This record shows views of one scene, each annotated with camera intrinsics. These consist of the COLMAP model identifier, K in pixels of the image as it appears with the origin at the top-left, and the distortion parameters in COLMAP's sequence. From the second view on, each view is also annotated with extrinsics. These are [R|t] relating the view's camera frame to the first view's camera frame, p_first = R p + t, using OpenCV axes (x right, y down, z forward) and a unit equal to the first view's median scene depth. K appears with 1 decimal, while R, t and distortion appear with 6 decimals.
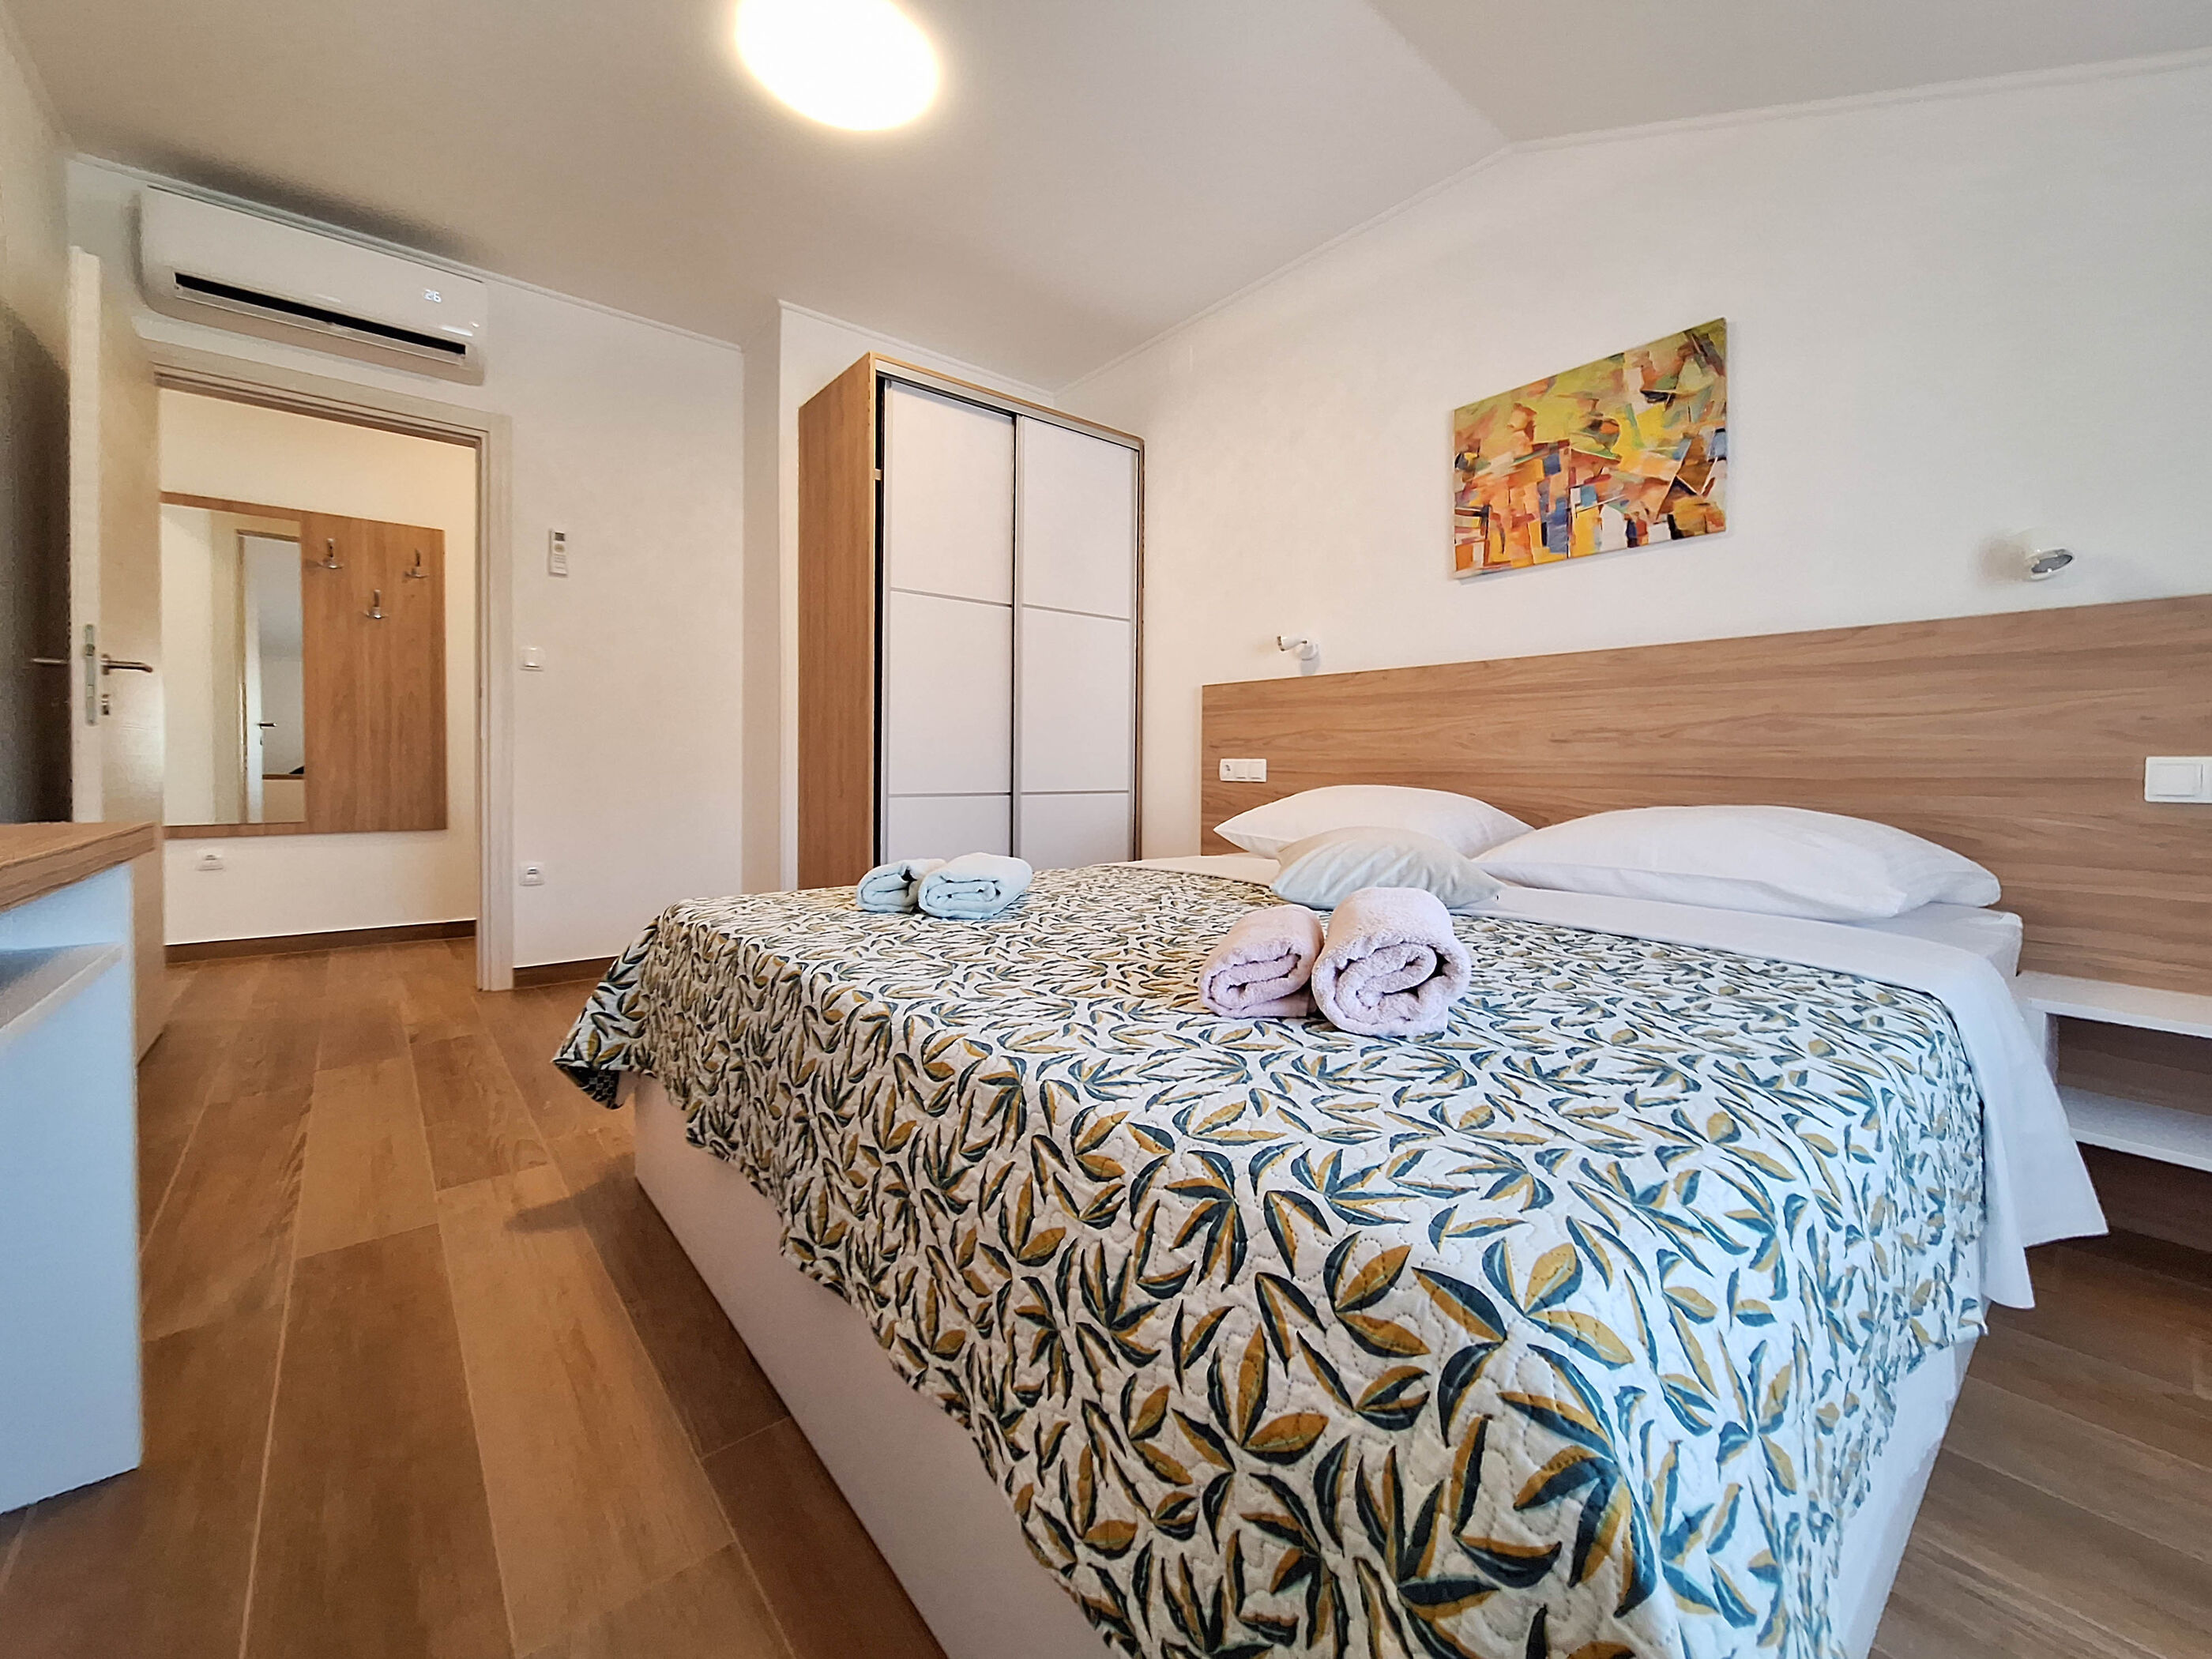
lens RADIAL K [[896.2, 0, 1140.6], [0, 896.2, 797.2], [0, 0, 1]] dist [0.001136, 0.000718]
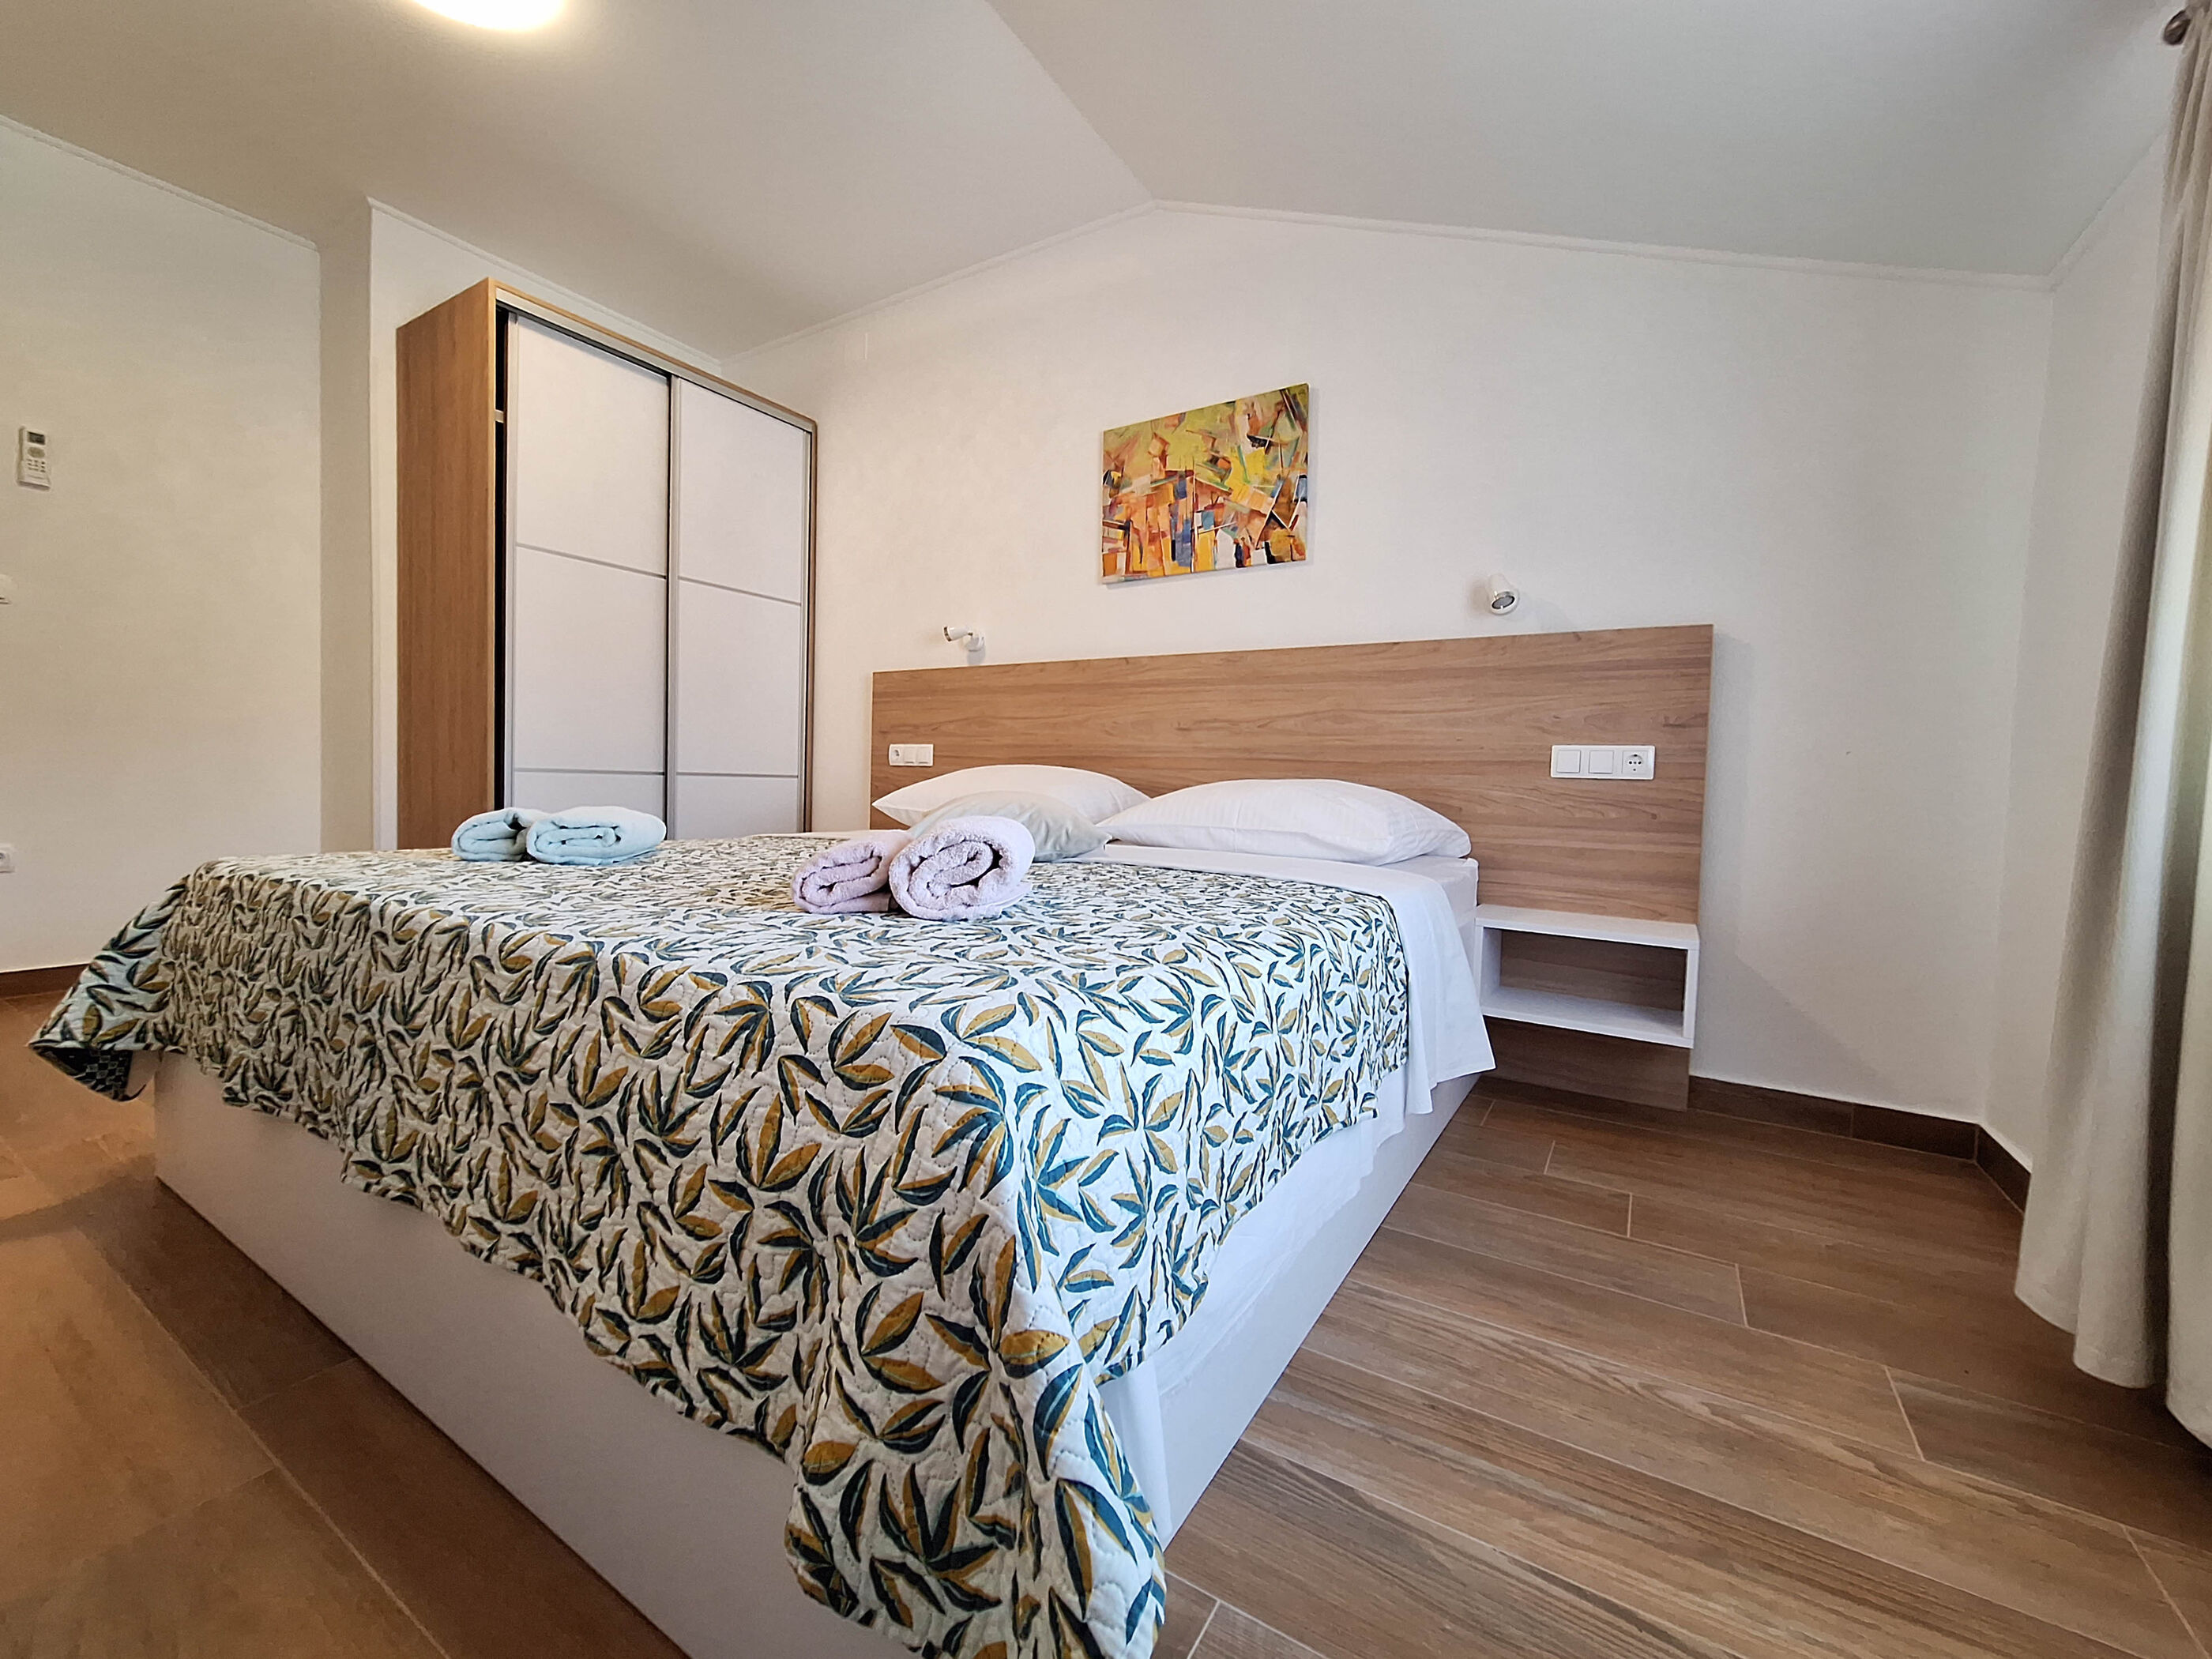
lens RADIAL K [[880.7, 0, 1121.7], [0, 880.7, 820.6], [0, 0, 1]] dist [0.000079, 0.000816]
pose [[0.952188, 0.003766, 0.305490, 0.092243], [-0.008787, 0.999848, 0.015062, 0.080854], [-0.305387, -0.017027, 0.952076, -0.133256]]
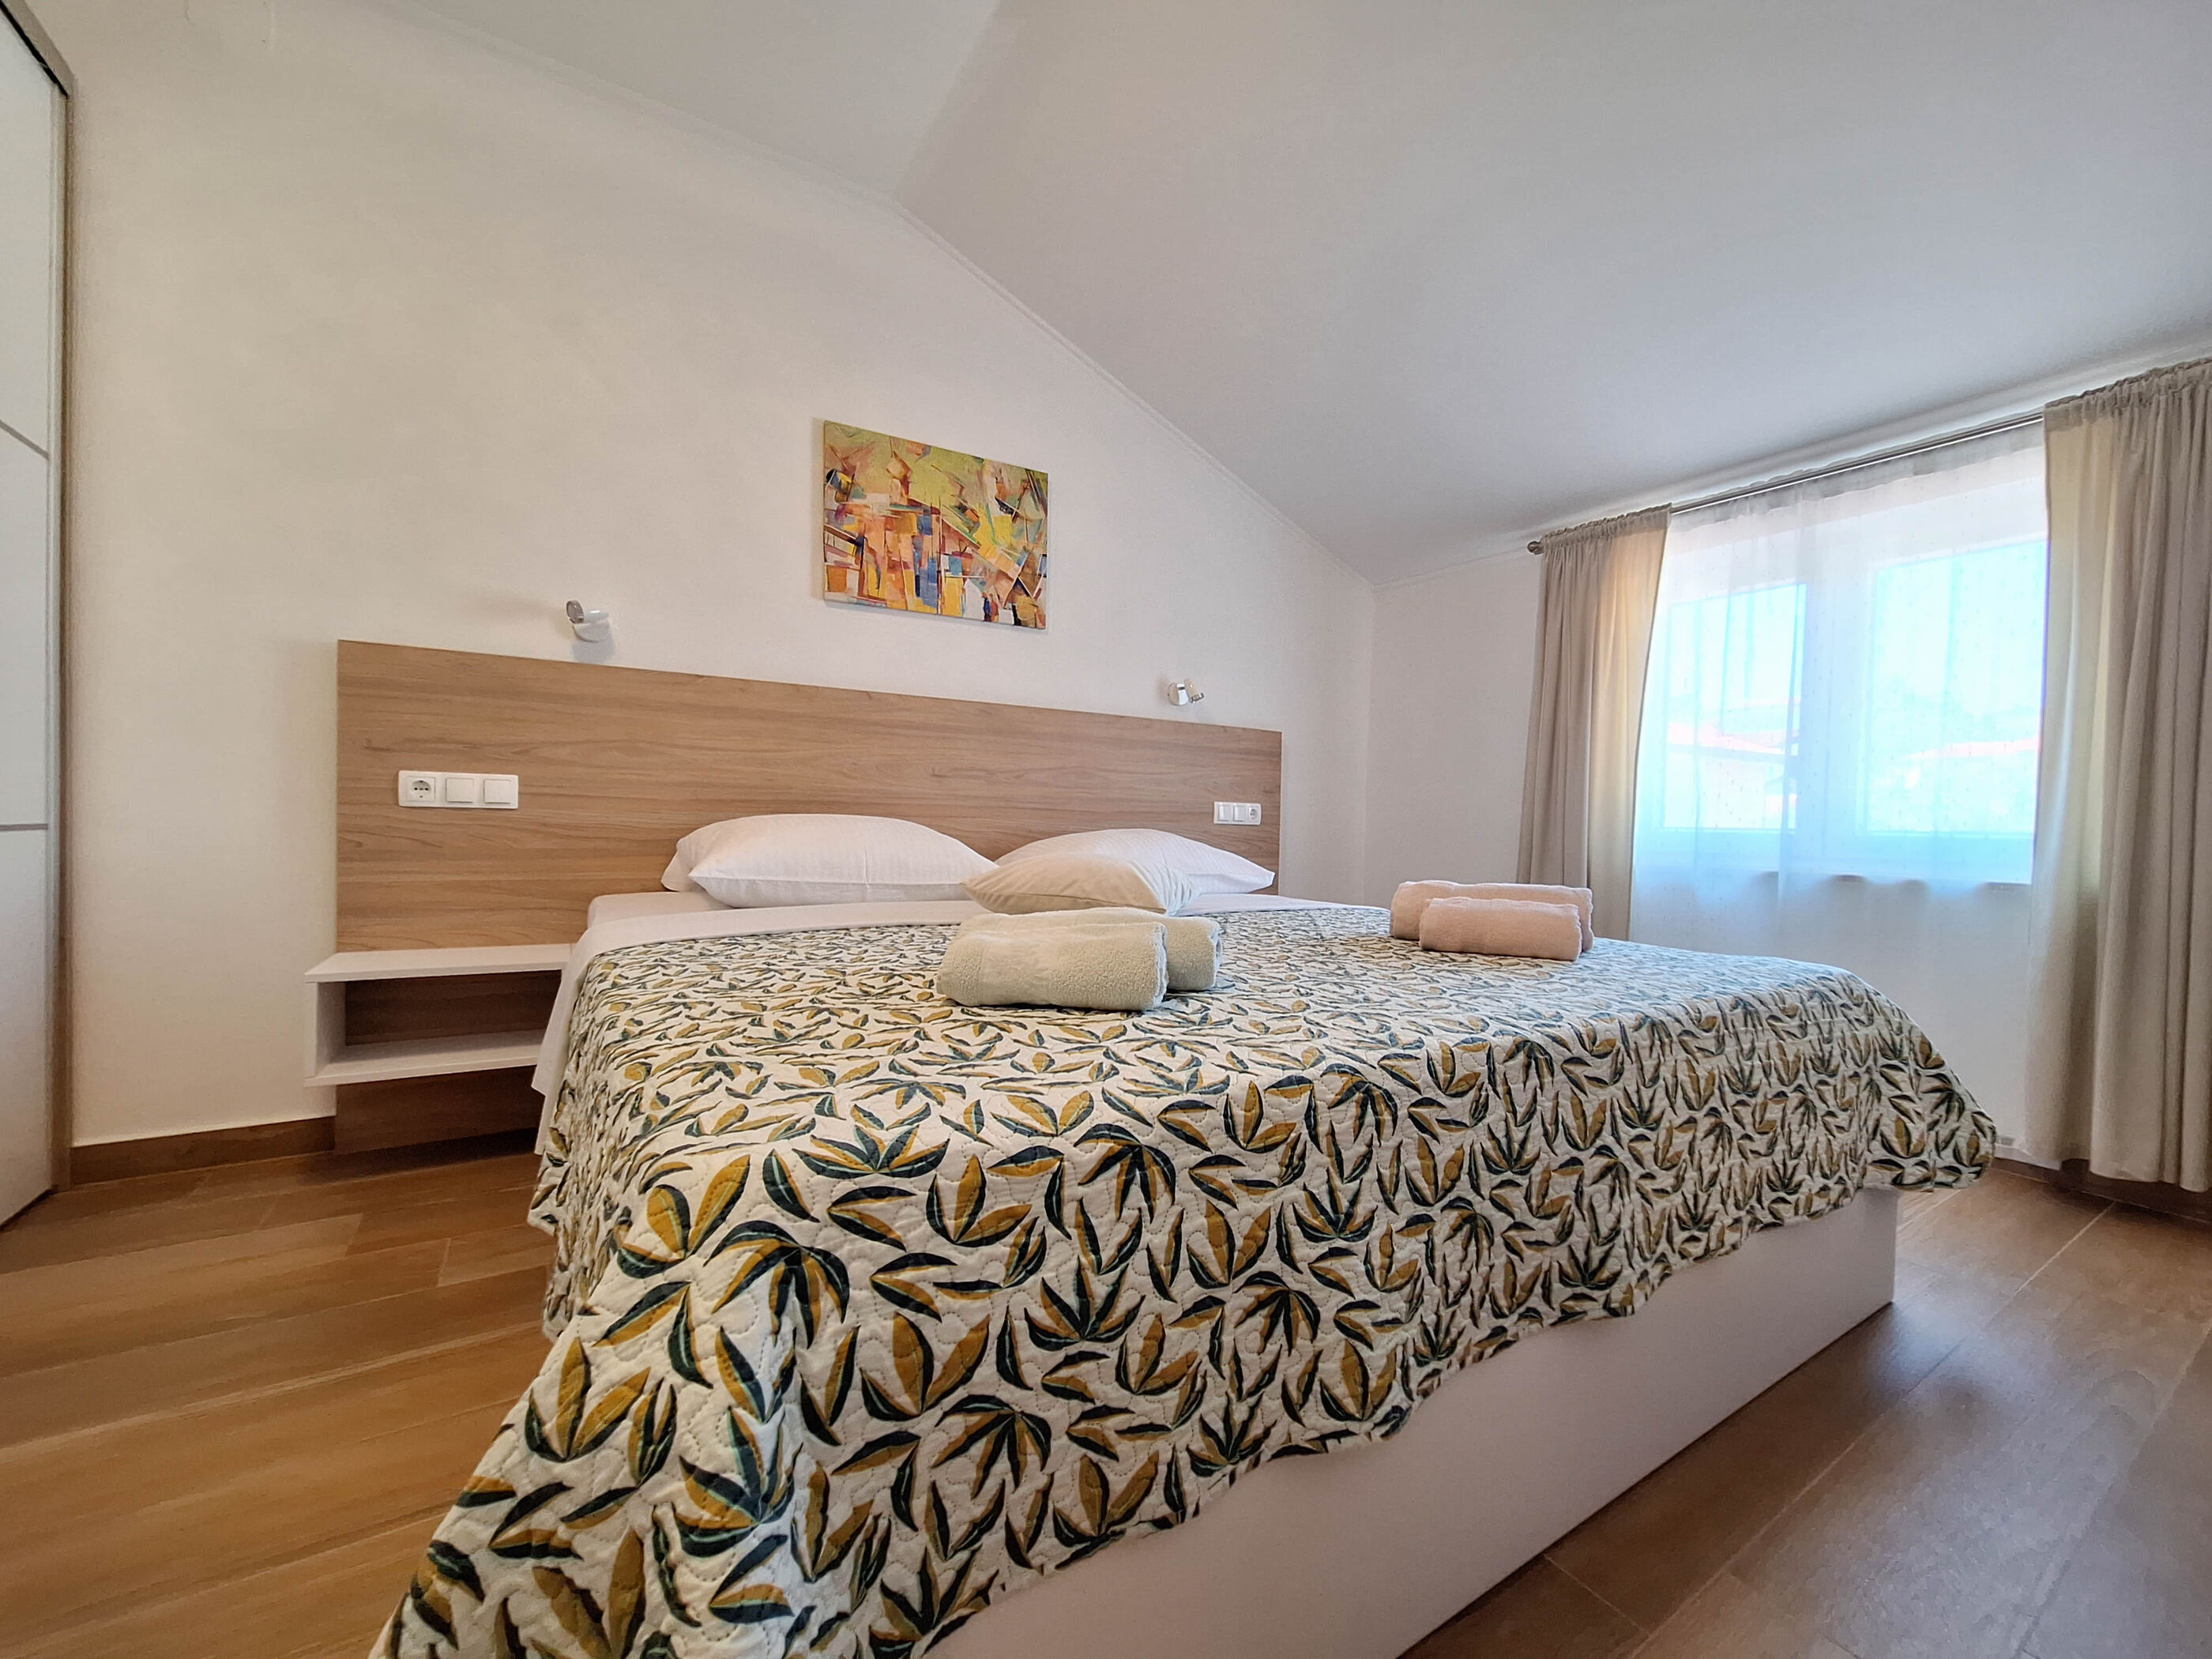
lens RADIAL K [[848.0, 0, 1150.1], [0, 848.0, 854.1], [0, 0, 1]] dist [-0.000203, 0.000792]
pose [[0.151827, -0.041484, 0.987536, -1.182791], [0.014155, 0.999108, 0.039794, -0.007365], [-0.988306, 0.007937, 0.152279, 1.231668]]
